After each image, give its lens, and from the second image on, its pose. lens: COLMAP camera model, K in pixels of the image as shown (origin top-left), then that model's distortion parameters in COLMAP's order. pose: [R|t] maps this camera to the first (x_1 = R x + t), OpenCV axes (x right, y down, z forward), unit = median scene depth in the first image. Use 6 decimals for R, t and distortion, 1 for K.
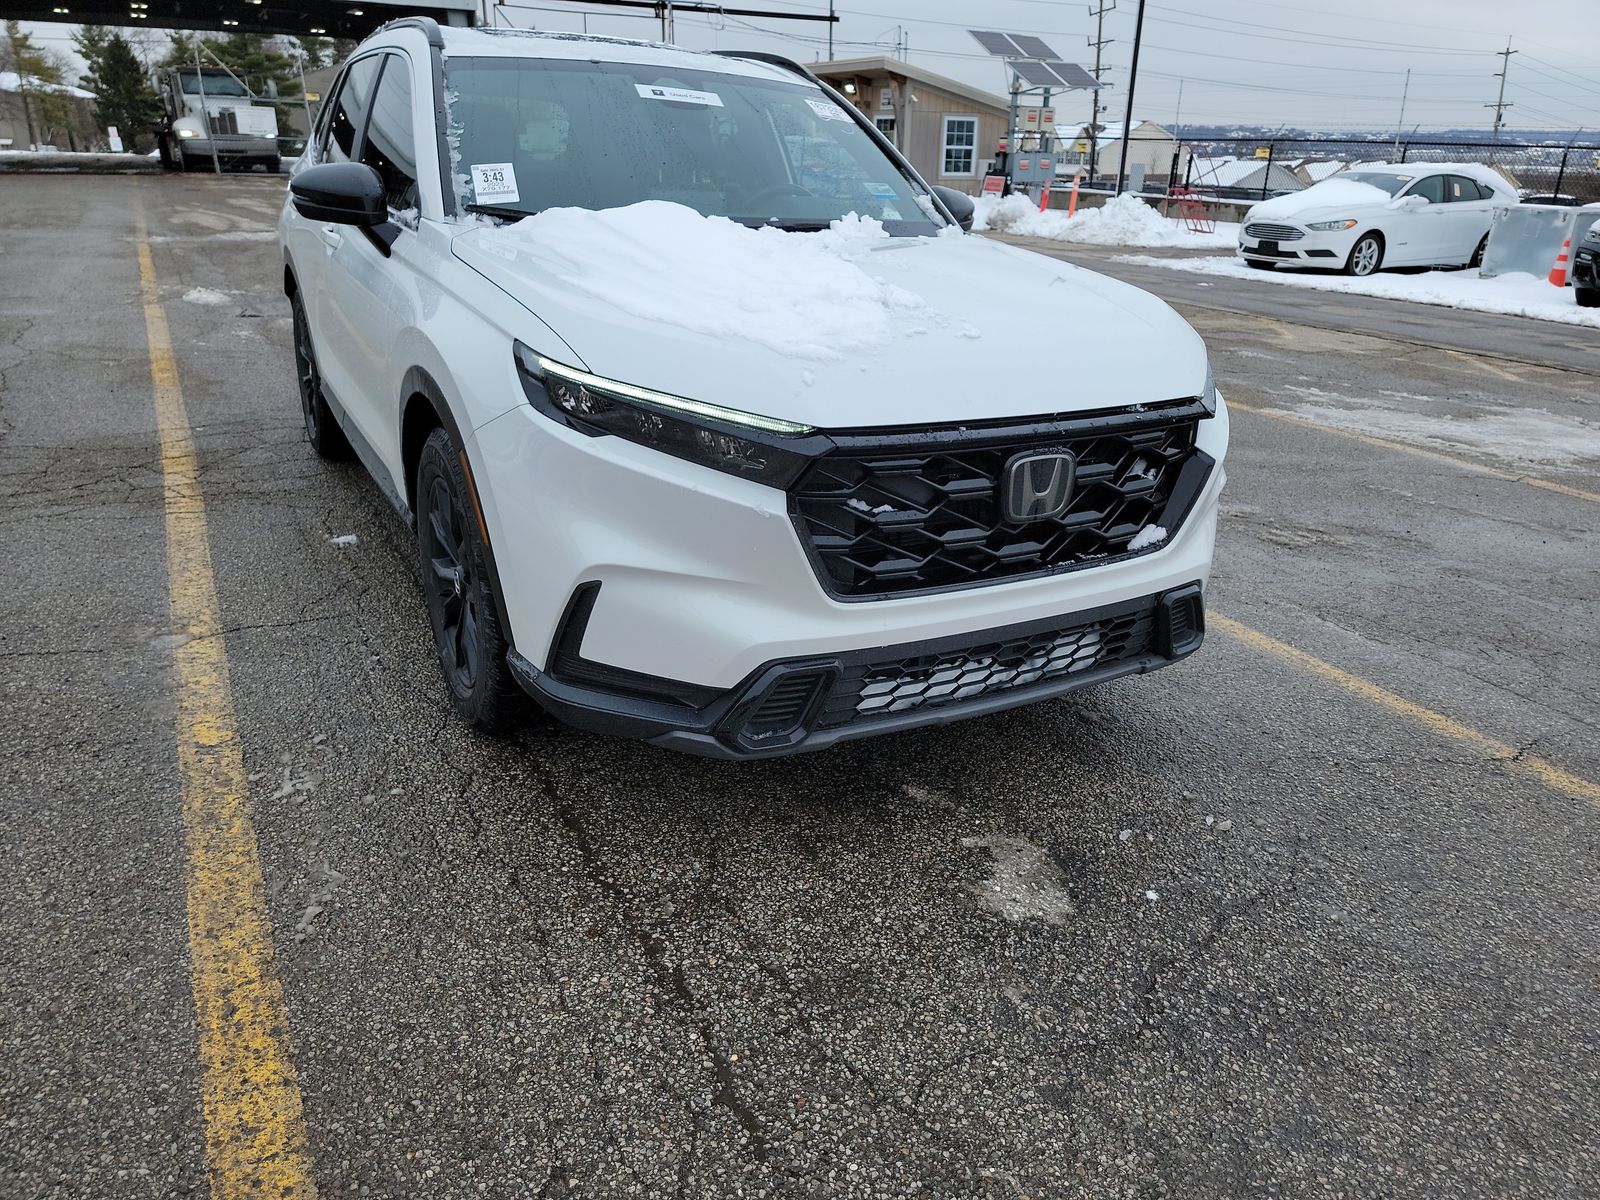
lens RADIAL K [[1130.9, 0, 838.5], [0, 1130.9, 604.4], [0, 0, 1]] dist [0.079066, -0.066043]
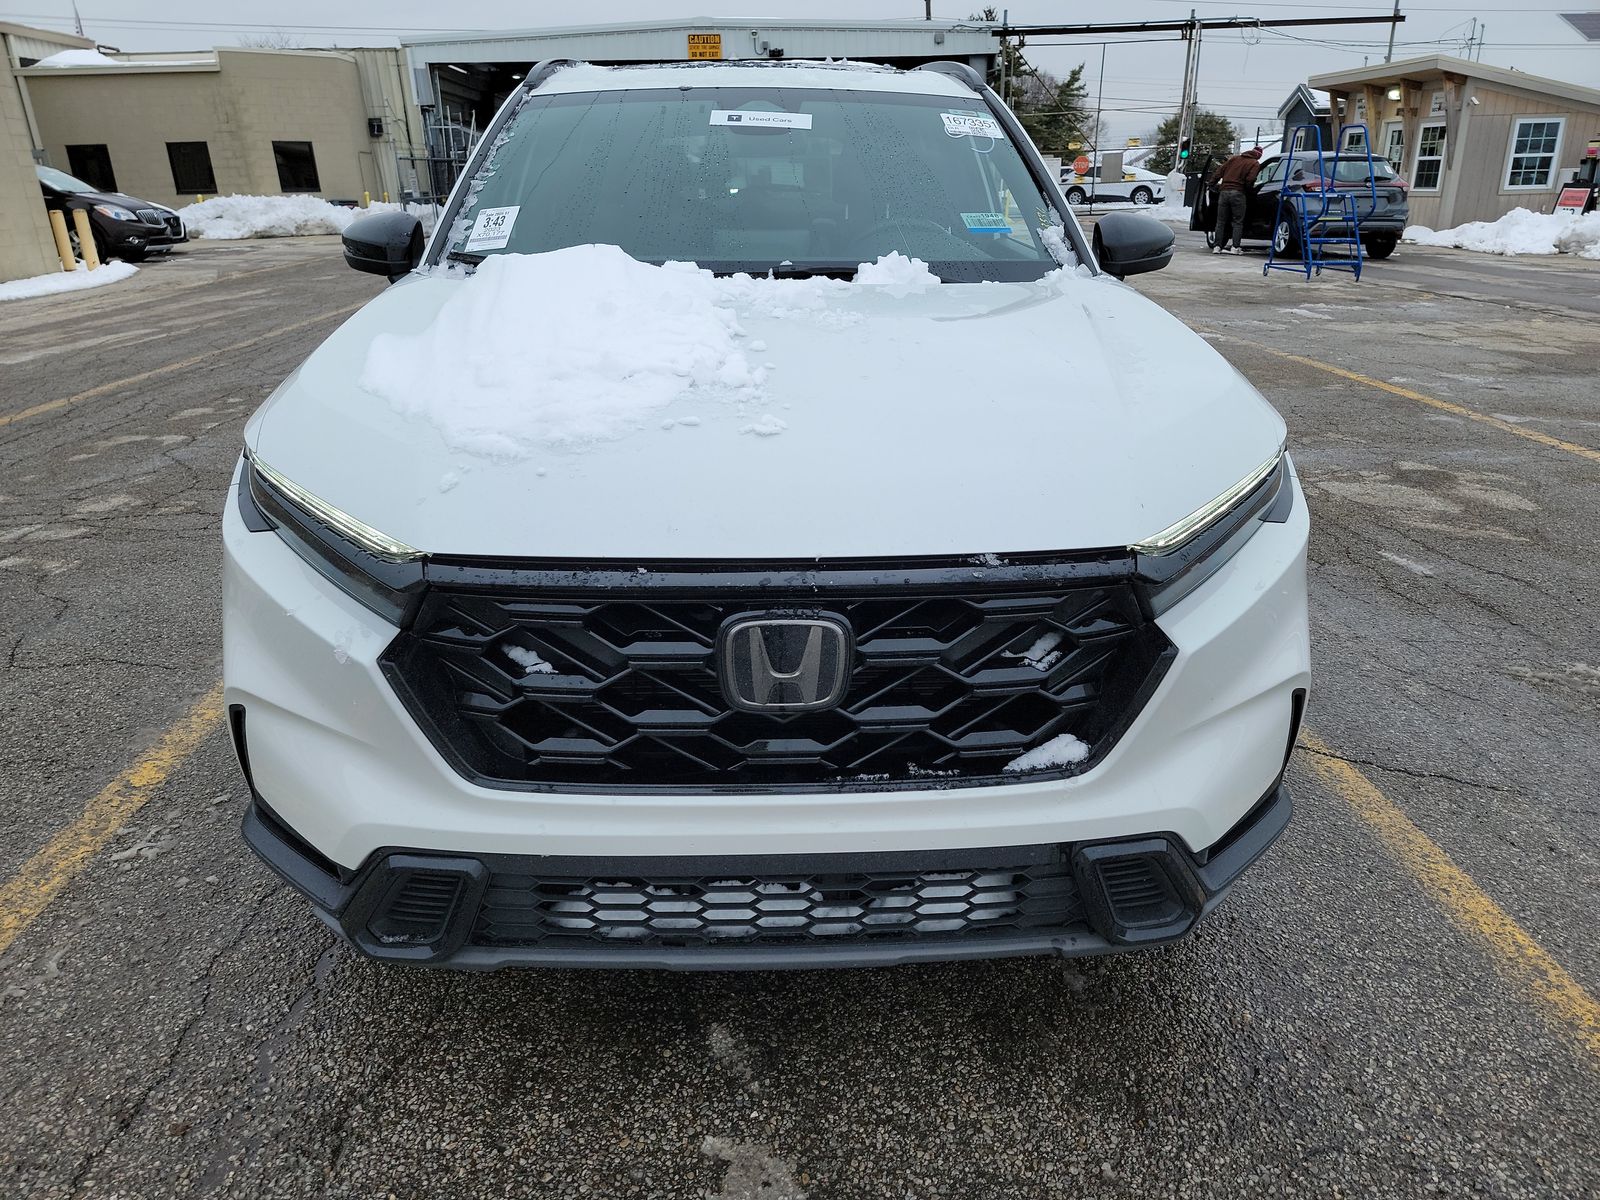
lens RADIAL K [[1130.9, 0, 792.9], [0, 1130.9, 602.5], [0, 0, 1]] dist [0.079066, -0.066043]
pose [[0.884335, 0.123653, -0.450180, 0.419629], [-0.135809, 0.990721, 0.005342, -0.127044], [0.446663, 0.056415, 0.892922, 0.361008]]
